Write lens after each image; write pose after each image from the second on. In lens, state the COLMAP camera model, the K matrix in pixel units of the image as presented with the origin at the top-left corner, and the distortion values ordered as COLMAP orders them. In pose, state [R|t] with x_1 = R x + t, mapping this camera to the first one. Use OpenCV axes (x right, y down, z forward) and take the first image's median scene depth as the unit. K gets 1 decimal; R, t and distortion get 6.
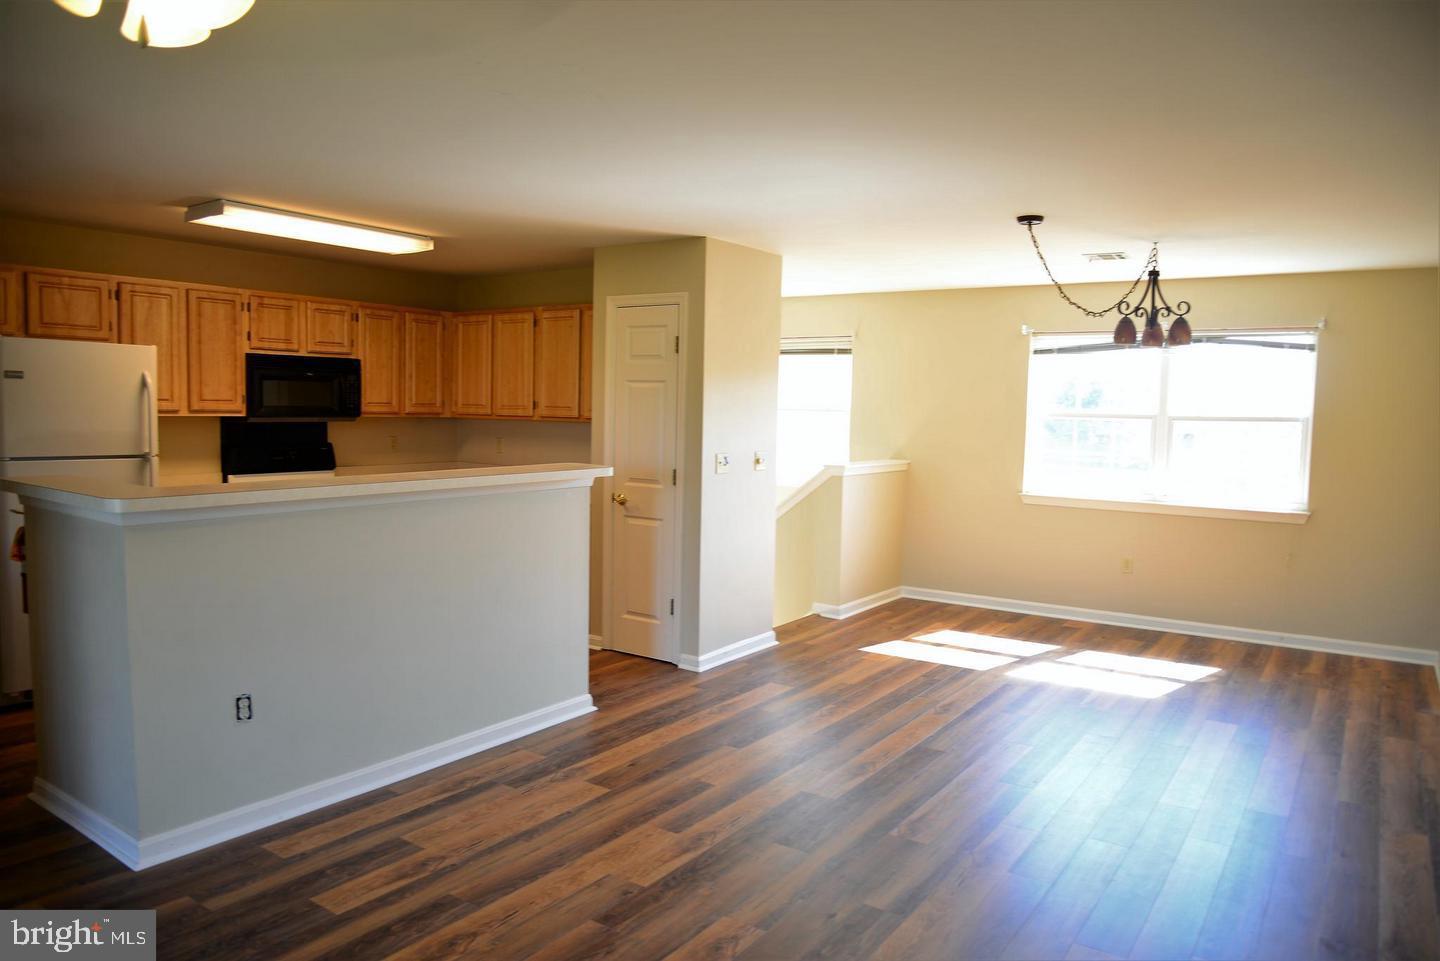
lens RADIAL K [[978.4, 0, 720.4], [0, 978.4, 478.7], [0, 0, 1]] dist [-0.106416, 0.053231]
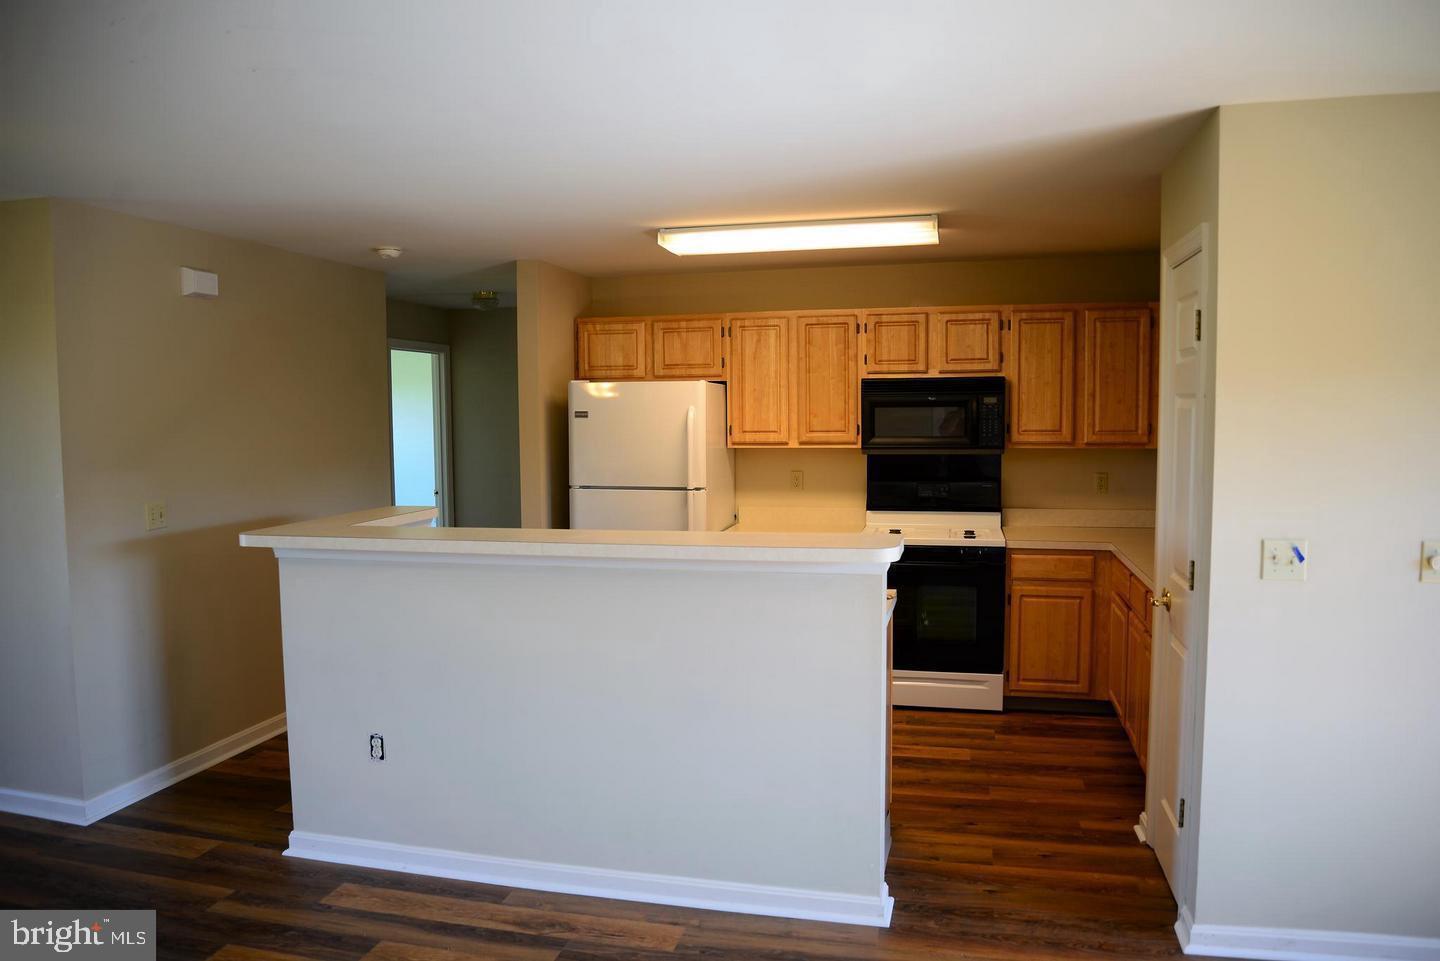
lens RADIAL K [[978.4, 0, 720.4], [0, 978.4, 478.7], [0, 0, 1]] dist [-0.106416, 0.053231]
pose [[0.353186, 0.039083, -0.934736, 0.335877], [-0.049173, 0.998521, 0.023170, -0.051875], [0.934260, 0.037780, 0.354586, 0.555791]]
